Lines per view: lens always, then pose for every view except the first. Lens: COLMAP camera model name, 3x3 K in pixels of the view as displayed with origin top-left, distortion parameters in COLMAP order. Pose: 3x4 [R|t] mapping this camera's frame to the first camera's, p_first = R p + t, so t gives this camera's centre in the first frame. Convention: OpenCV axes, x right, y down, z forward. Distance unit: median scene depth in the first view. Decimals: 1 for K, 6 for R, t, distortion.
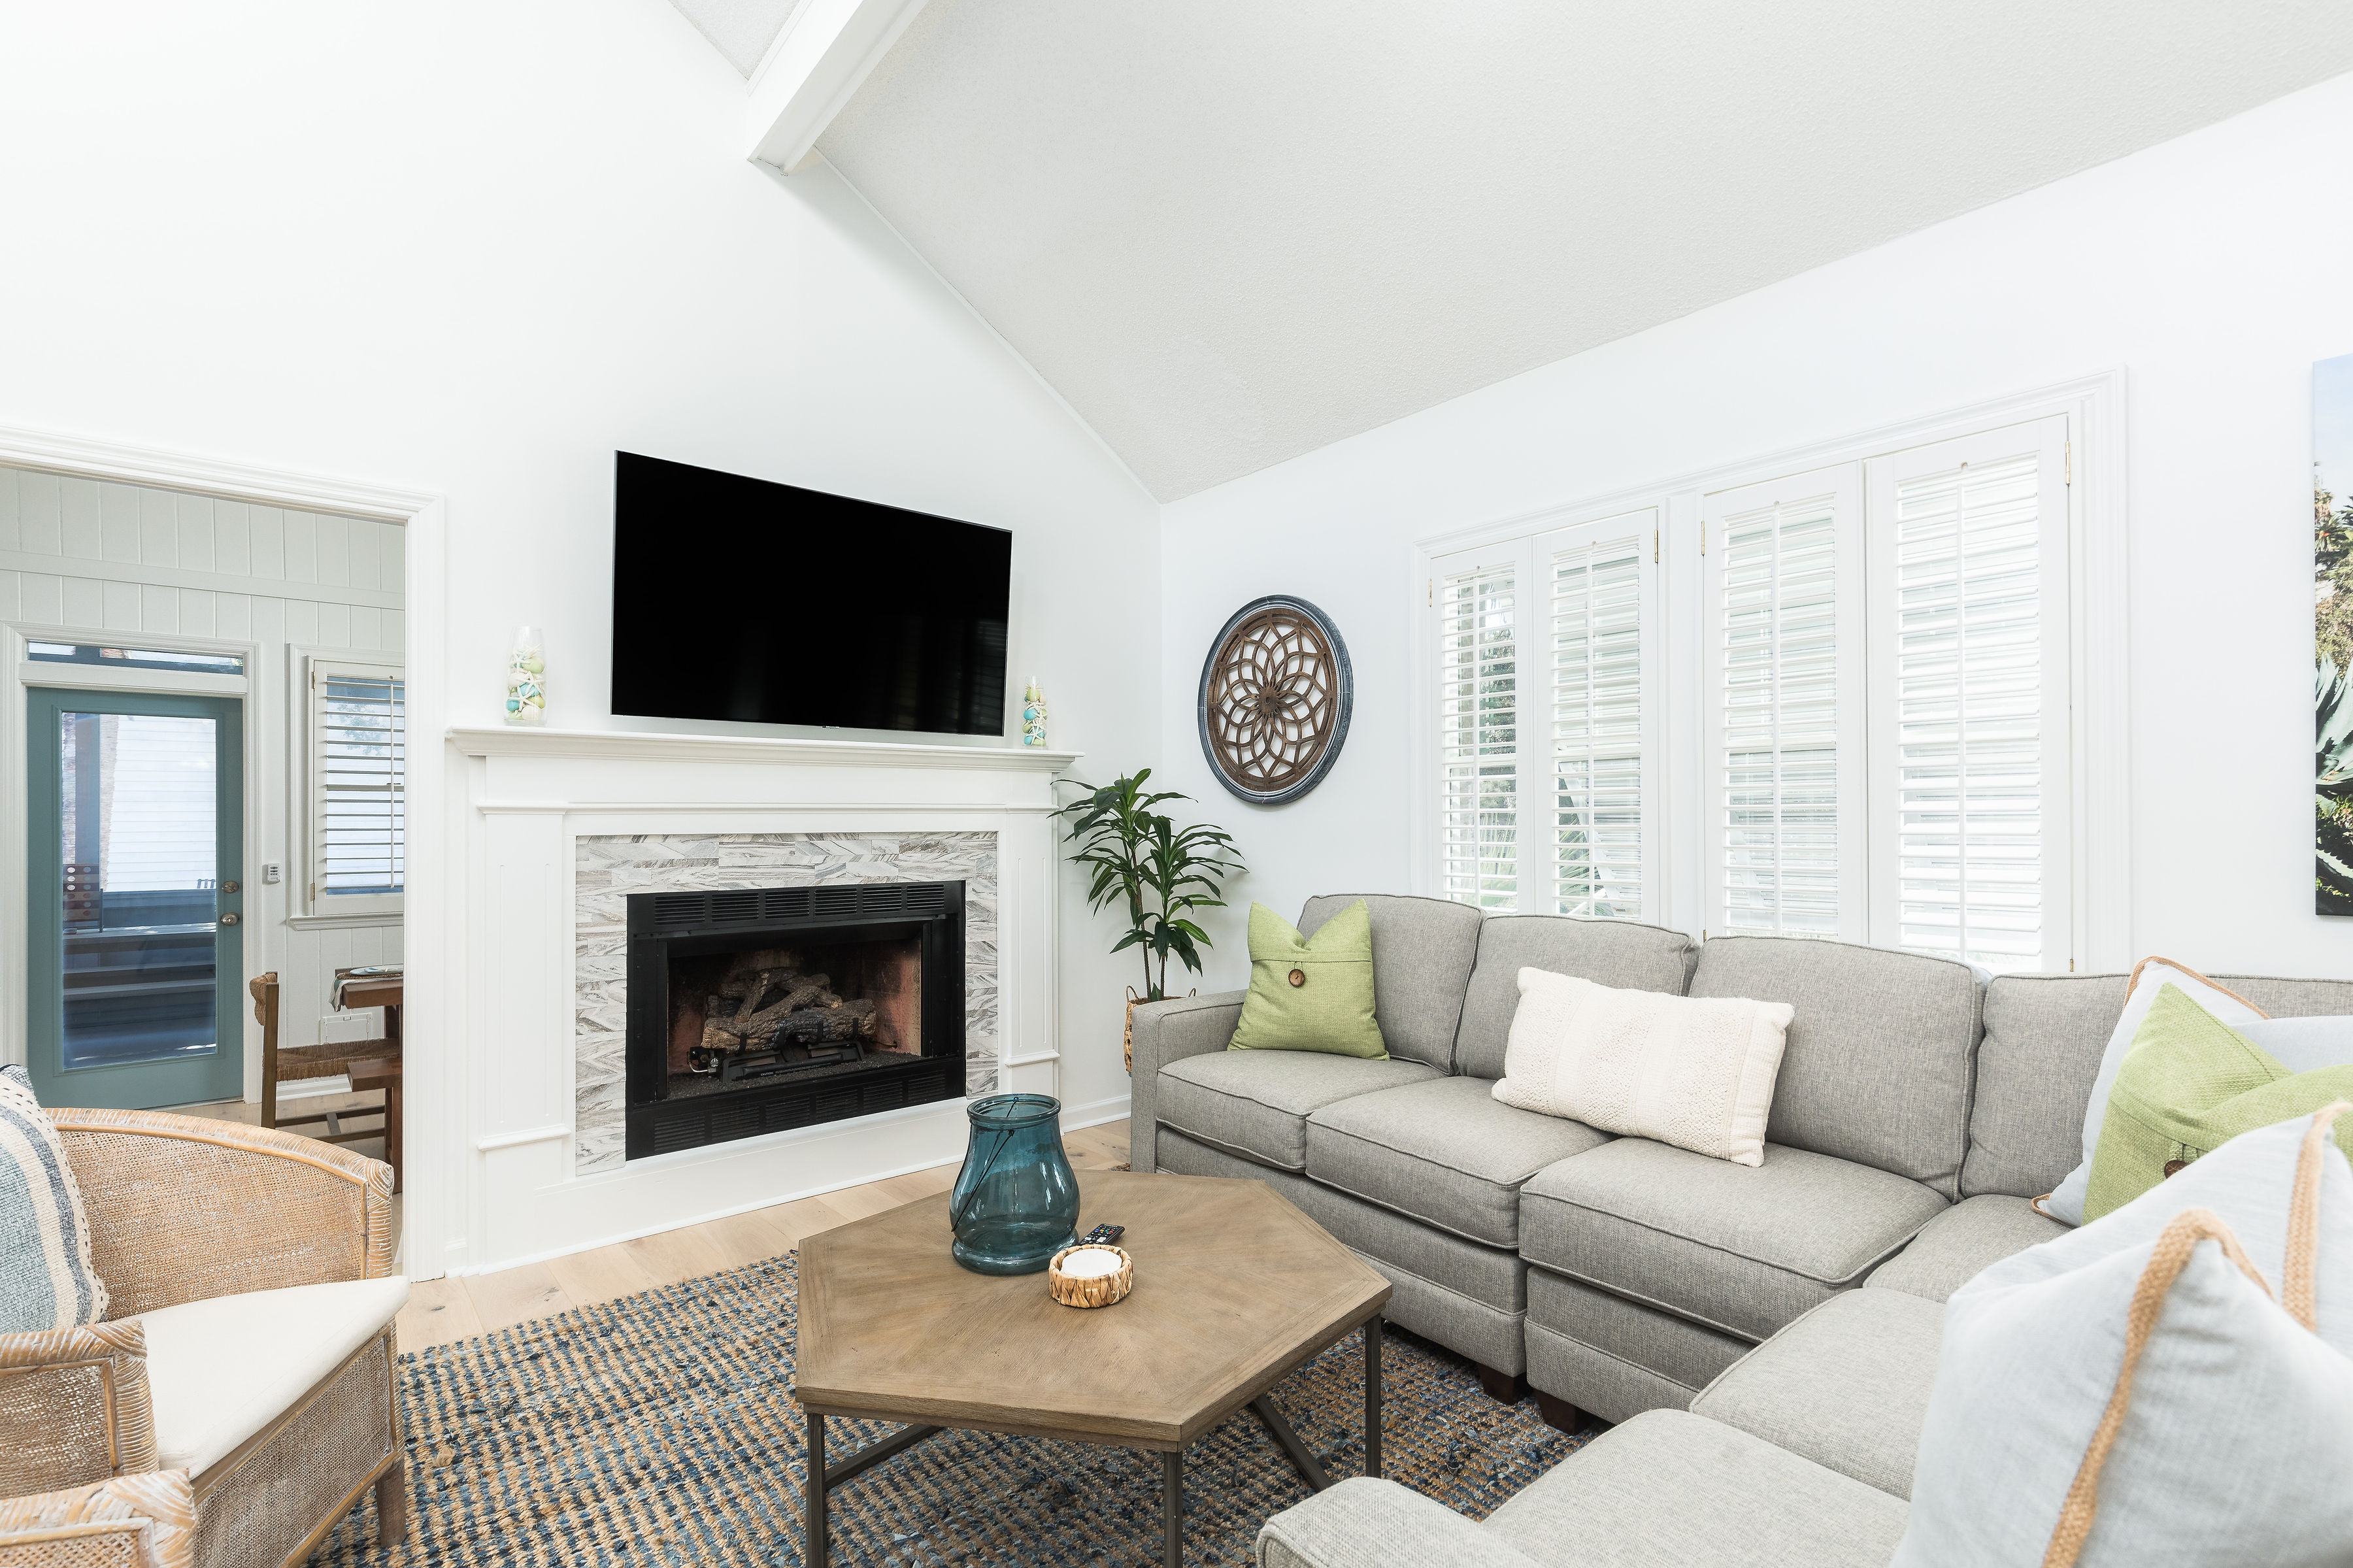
lens RADIAL K [[1054.5, 0, 1206.5], [0, 1054.5, 817.0], [0, 0, 1]] dist [0.000151, -0.000524]
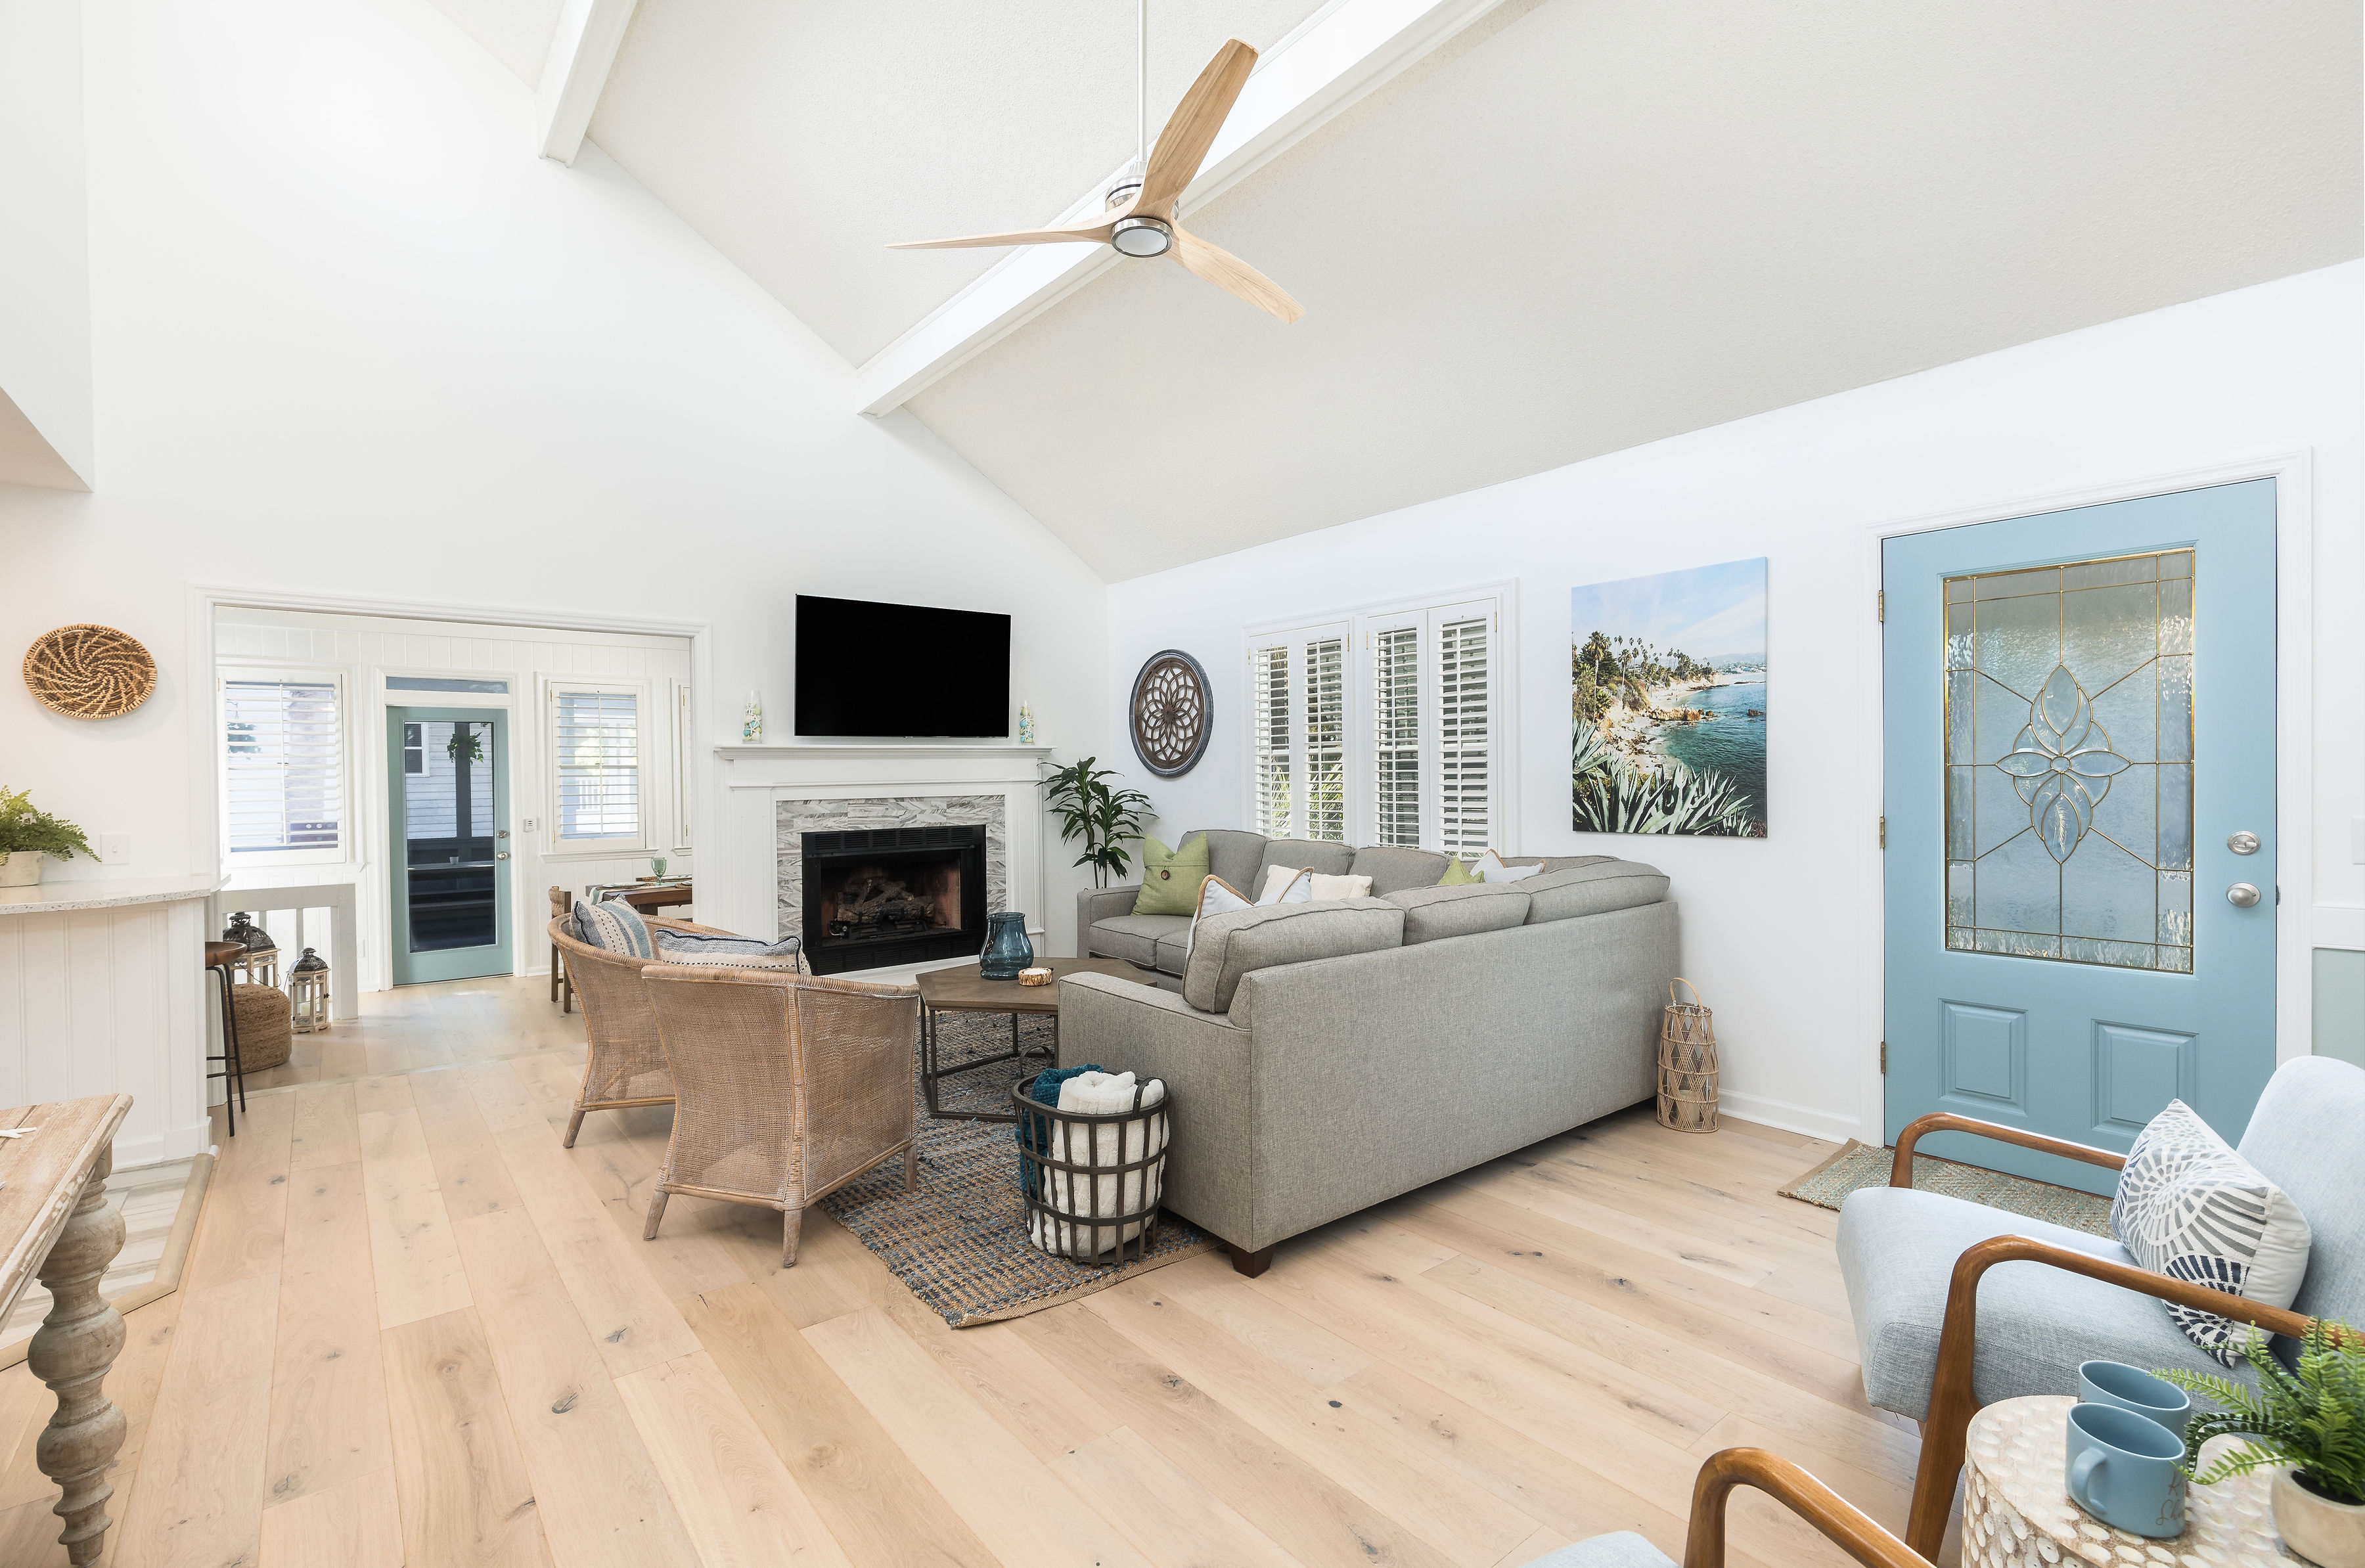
lens RADIAL K [[1059.8, 0, 1196.7], [0, 1059.8, 785.9], [0, 0, 1]] dist [0.000151, -0.000524]
pose [[0.999451, -0.009220, -0.031810, 0.165123], [0.009752, 0.999814, 0.016614, -0.026548], [0.031651, -0.016915, 0.999356, -0.691236]]
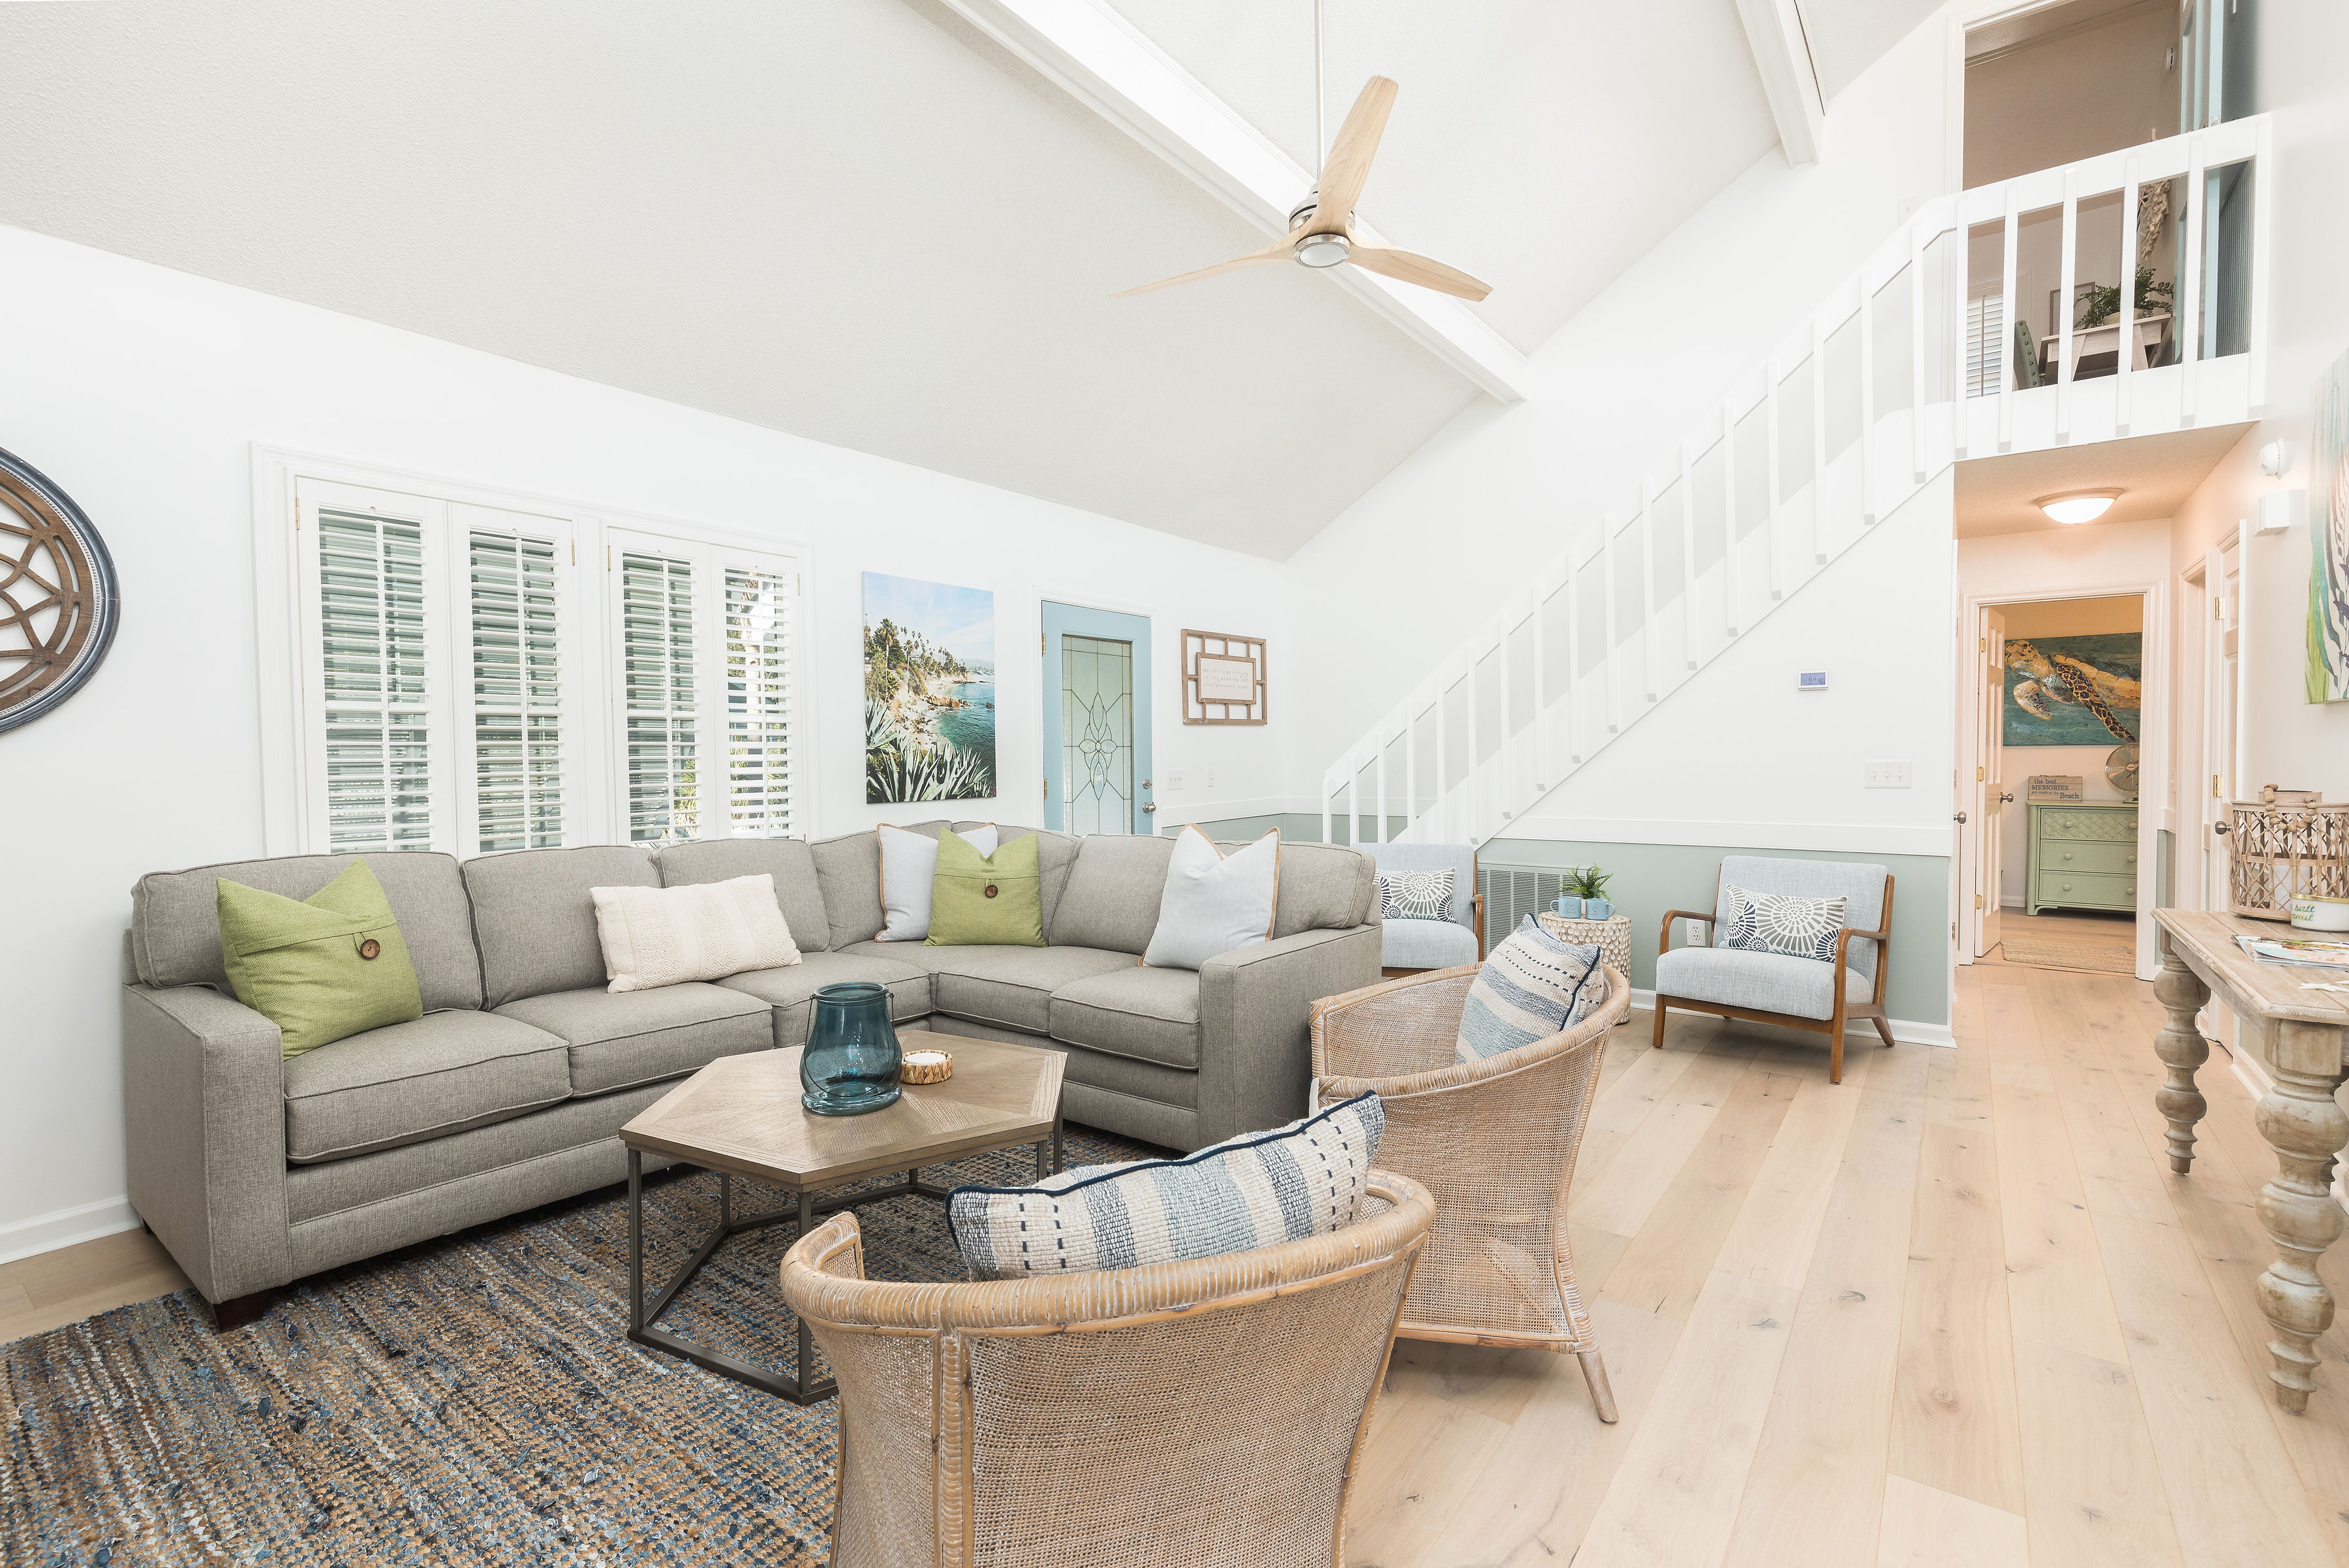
lens RADIAL K [[1052.7, 0, 1177.7], [0, 1052.7, 789.3], [0, 0, 1]] dist [0.000151, -0.000524]
pose [[-0.213326, -0.028094, 0.976577, -0.751805], [0.003084, 0.999562, 0.029429, -0.004220], [-0.976976, 0.009290, -0.213146, 0.432199]]
